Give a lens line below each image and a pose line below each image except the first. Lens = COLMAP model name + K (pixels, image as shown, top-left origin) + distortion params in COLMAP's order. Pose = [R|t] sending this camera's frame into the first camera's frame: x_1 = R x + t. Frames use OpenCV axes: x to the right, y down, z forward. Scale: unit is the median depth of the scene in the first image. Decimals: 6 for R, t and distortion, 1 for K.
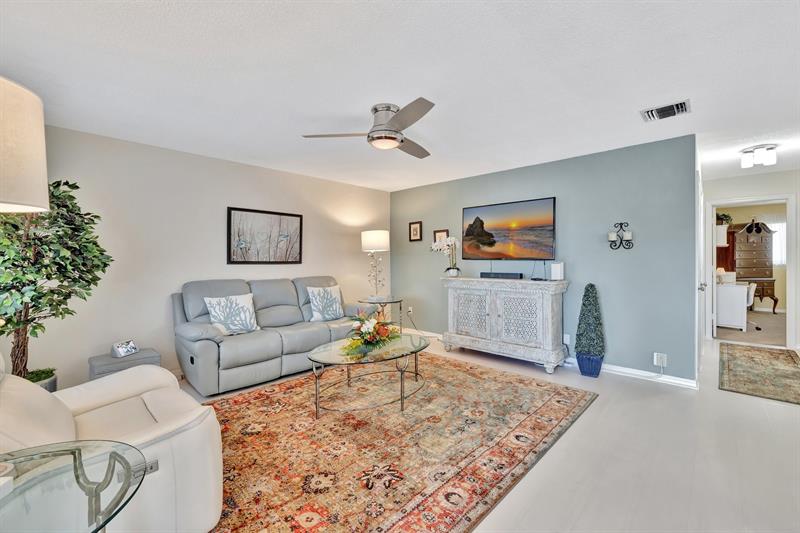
lens RADIAL K [[338.6, 0, 399.2], [0, 338.6, 261.8], [0, 0, 1]] dist [0.004146, -0.000626]
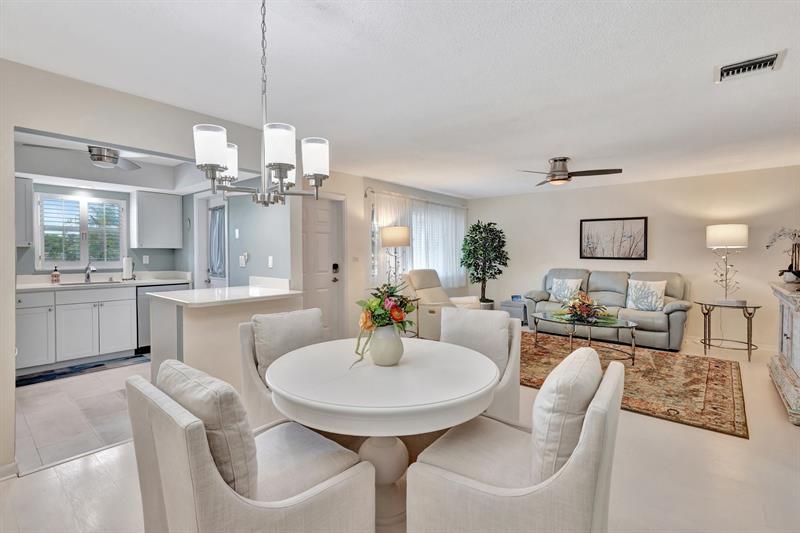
lens RADIAL K [[375.5, 0, 397.4], [0, 375.5, 257.7], [0, 0, 1]] dist [-0.000008, 0.001611]
pose [[0.048767, 0.017170, -0.998663, 1.066546], [-0.010417, 0.999807, 0.016681, -0.016057], [0.998756, 0.009589, 0.048937, 0.126376]]
